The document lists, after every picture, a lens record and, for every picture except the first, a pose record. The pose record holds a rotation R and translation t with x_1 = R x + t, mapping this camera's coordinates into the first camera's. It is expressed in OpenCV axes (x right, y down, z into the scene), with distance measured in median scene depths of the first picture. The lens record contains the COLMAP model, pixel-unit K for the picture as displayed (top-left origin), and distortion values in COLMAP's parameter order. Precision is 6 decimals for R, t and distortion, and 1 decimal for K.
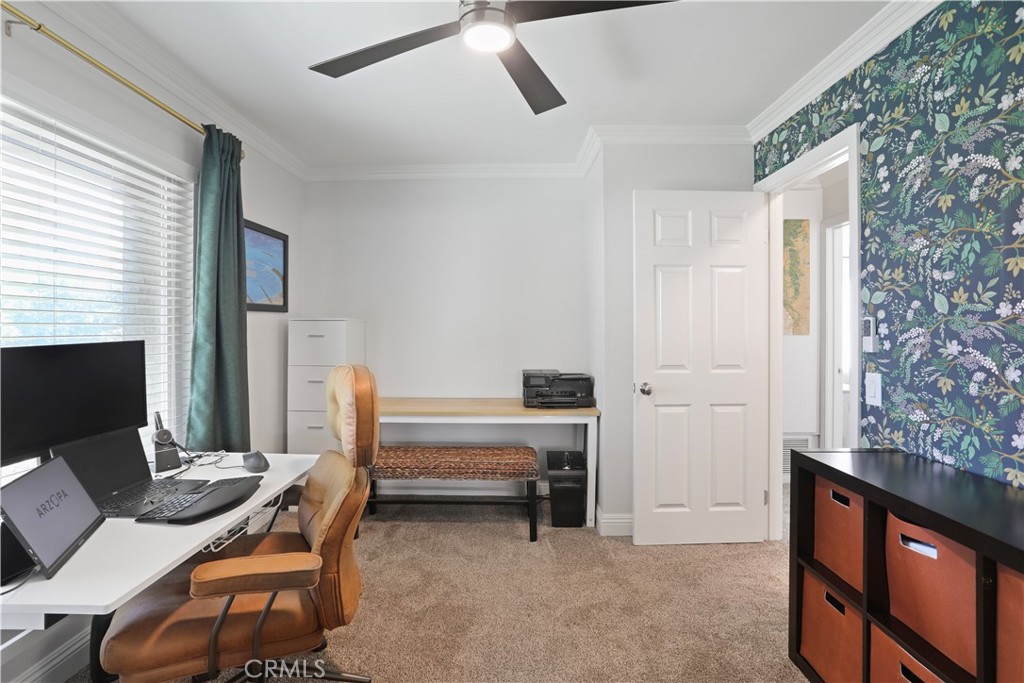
lens RADIAL K [[494.5, 0, 511.9], [0, 494.5, 335.6], [0, 0, 1]] dist [-0.000876, 0.000682]
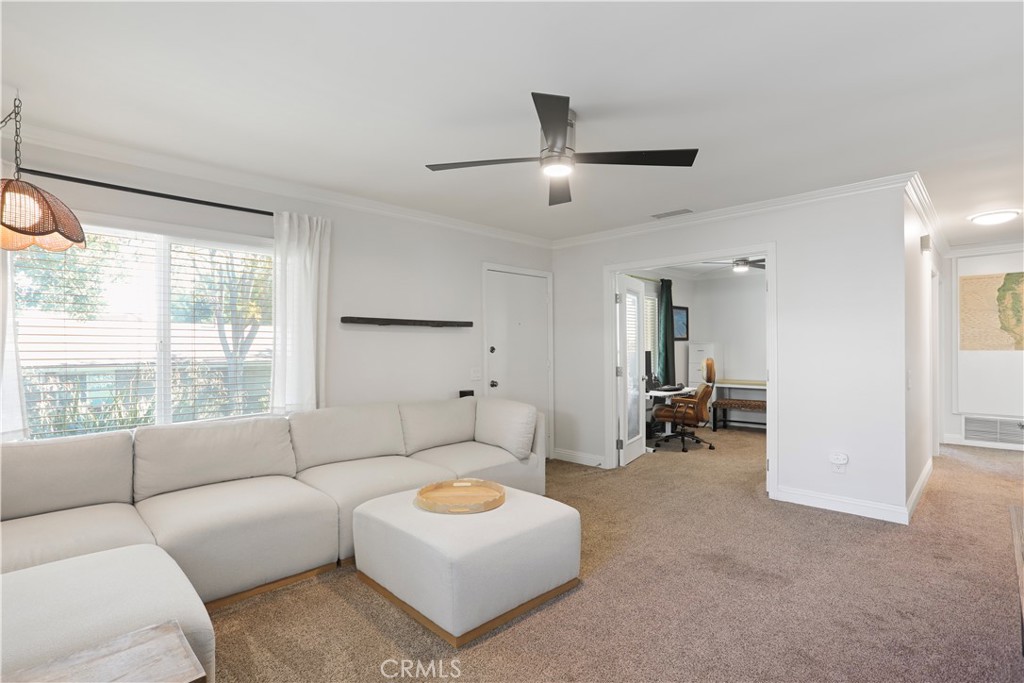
lens RADIAL K [[494.5, 0, 510.6], [0, 494.5, 340.2], [0, 0, 1]] dist [-0.000876, 0.000682]
pose [[0.721308, -0.007928, -0.692569, 0.678554], [0.002736, 0.999959, -0.008597, -0.029885], [0.692609, 0.004306, 0.721300, -1.537506]]
